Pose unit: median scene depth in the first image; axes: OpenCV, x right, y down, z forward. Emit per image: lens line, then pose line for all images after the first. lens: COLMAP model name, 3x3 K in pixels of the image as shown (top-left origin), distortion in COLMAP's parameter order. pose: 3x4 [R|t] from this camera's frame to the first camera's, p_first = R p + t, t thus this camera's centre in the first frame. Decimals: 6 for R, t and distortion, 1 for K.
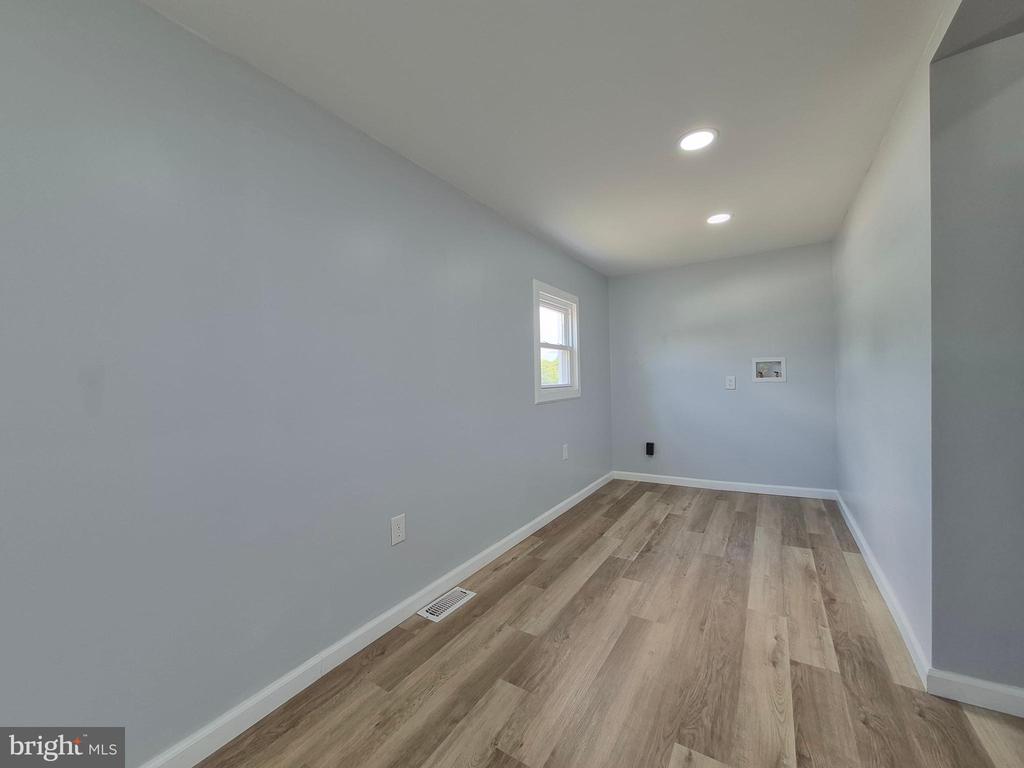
lens RADIAL K [[408.7, 0, 507.3], [0, 408.7, 382.0], [0, 0, 1]] dist [-0.001915, -0.000266]
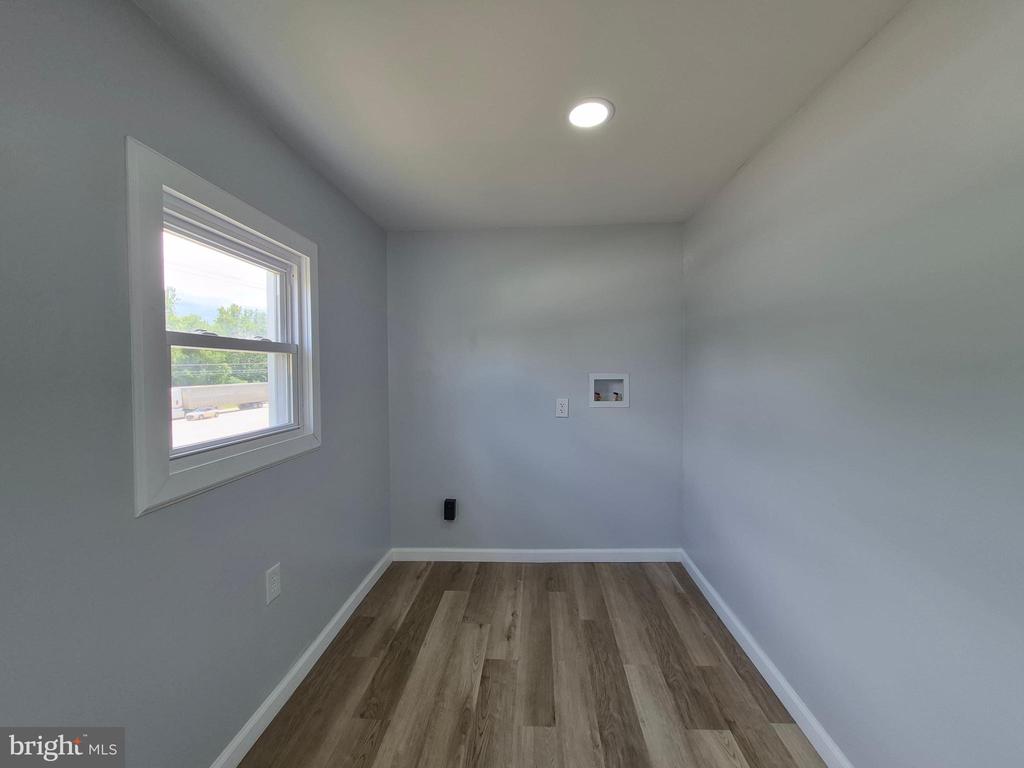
lens RADIAL K [[408.7, 0, 512.8], [0, 408.7, 383.3], [0, 0, 1]] dist [-0.001915, -0.000266]
pose [[0.874257, 0.003070, 0.485454, 0.152609], [-0.012690, 0.999783, 0.016532, -0.056615], [-0.485298, -0.020614, 0.874106, 0.487004]]
